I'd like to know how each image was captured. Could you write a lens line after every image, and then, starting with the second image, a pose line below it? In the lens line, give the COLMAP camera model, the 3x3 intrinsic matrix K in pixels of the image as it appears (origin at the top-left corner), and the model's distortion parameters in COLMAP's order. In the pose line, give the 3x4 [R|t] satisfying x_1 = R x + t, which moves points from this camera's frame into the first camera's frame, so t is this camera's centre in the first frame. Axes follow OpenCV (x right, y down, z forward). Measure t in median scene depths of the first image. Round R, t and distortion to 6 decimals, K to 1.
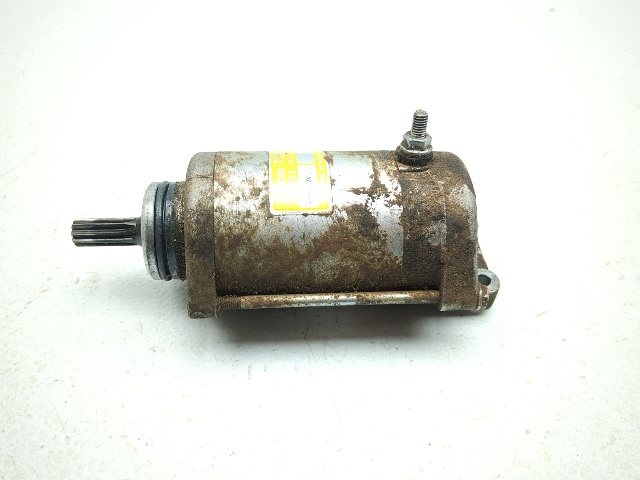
lens RADIAL K [[579.6, 0, 330.1], [0, 579.6, 239.5], [0, 0, 1]] dist [-0.008927, -0.007765]
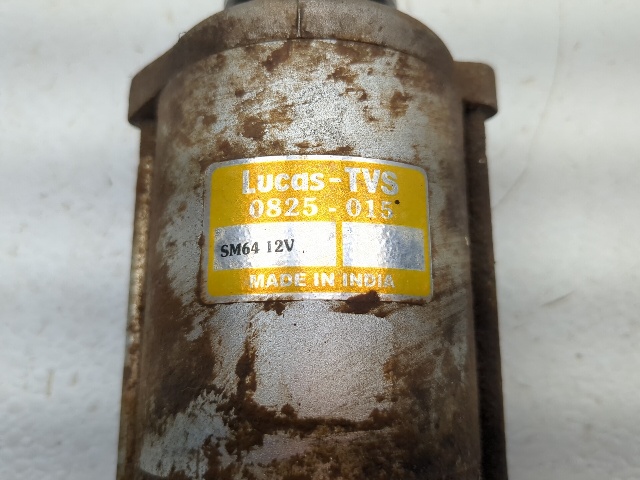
lens RADIAL K [[579.6, 0, 330.1], [0, 579.6, 239.5], [0, 0, 1]] dist [-0.008927, -0.007765]
pose [[-0.074623, 0.957000, -0.280325, 0.069066], [-0.775302, 0.121118, 0.619869, -0.379385], [0.627167, 0.263593, 0.732925, 0.721081]]
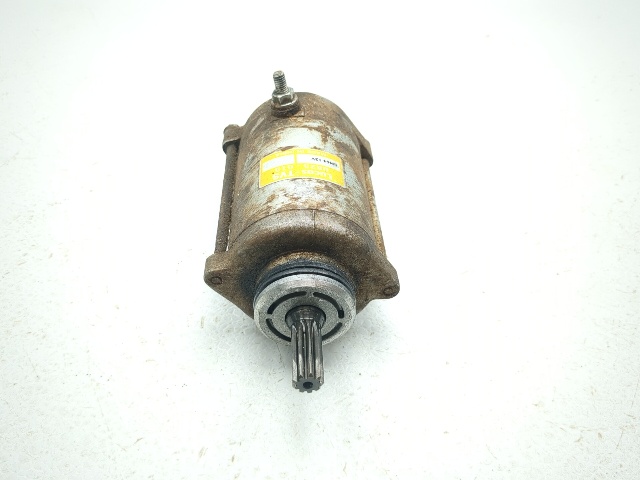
lens RADIAL K [[579.6, 0, 330.1], [0, 579.6, 239.5], [0, 0, 1]] dist [-0.008927, -0.007765]
pose [[0.025682, -0.708061, 0.705684, -0.970069], [0.694553, 0.520348, 0.496824, -0.575488], [-0.718983, 0.477375, 0.505150, 0.466118]]
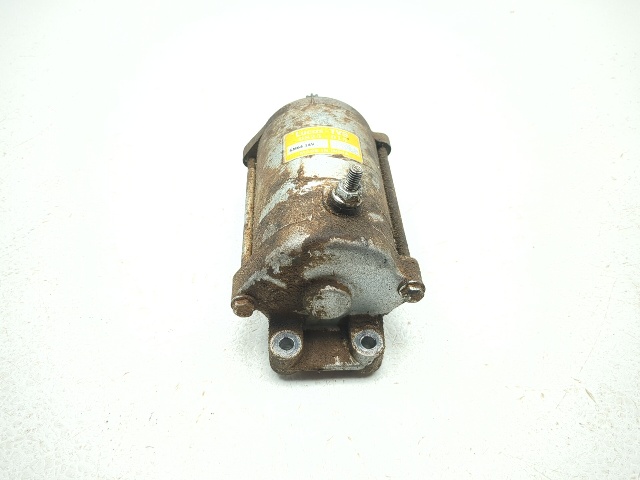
lens RADIAL K [[579.6, 0, 330.1], [0, 579.6, 239.5], [0, 0, 1]] dist [-0.008927, -0.007765]
pose [[-0.018497, 0.648560, -0.760939, 1.026066], [-0.764653, 0.481171, 0.428696, -0.563529], [0.644177, 0.589784, 0.487023, 0.544953]]
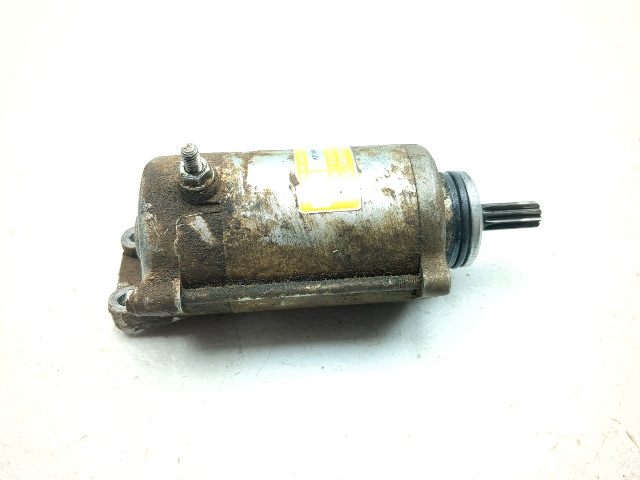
lens RADIAL K [[579.6, 0, 330.1], [0, 579.6, 239.5], [0, 0, 1]] dist [-0.008927, -0.007765]
pose [[-0.997294, -0.039199, -0.062191, -0.006474], [-0.060022, -0.054263, 0.996721, -1.110073], [-0.042445, 0.997757, 0.051763, 1.086224]]
